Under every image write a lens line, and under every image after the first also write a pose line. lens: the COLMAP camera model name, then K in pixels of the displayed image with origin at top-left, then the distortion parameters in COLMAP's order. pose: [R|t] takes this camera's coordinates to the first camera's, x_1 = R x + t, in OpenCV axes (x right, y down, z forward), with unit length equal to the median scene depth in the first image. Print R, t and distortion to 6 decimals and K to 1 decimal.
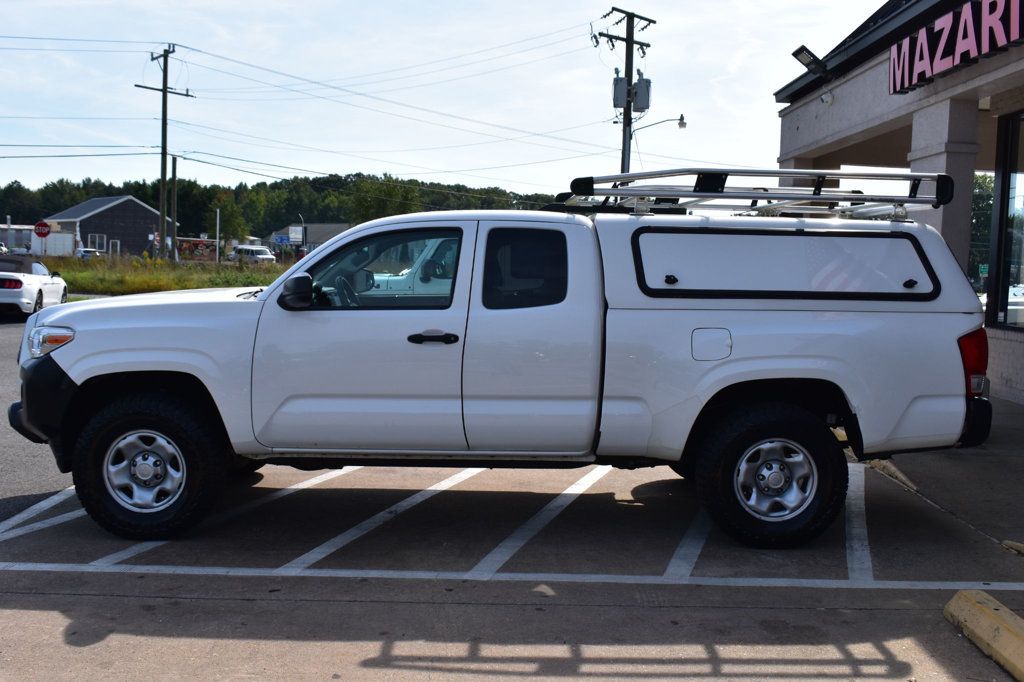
lens RADIAL K [[1041.9, 0, 512.8], [0, 1041.9, 340.4], [0, 0, 1]] dist [-0.053527, 0.000000]
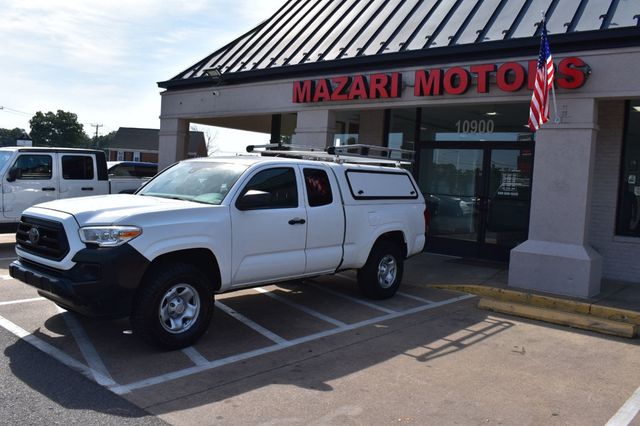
lens RADIAL K [[561.3, 0, 311.7], [0, 561.3, 226.6], [0, 0, 1]] dist [-0.053304, 0.000222]
pose [[0.664898, -0.053308, 0.745030, -0.915101], [0.021011, 0.998390, 0.052685, -0.052054], [-0.746639, -0.019377, 0.664947, 0.244340]]
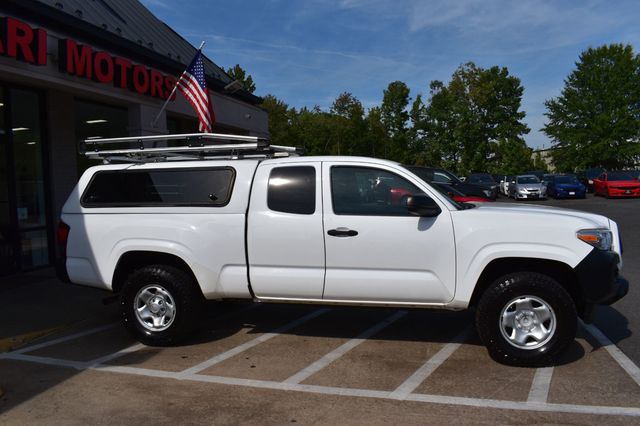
lens RADIAL K [[497.9, 0, 324.3], [0, 497.9, 211.6], [0, 0, 1]] dist [-0.087915, 0.011472]
pose [[-0.973941, -0.014957, 0.226309, -0.260838], [0.018626, 0.989177, 0.145537, -0.182953], [-0.226036, 0.145960, -0.963122, 2.084812]]
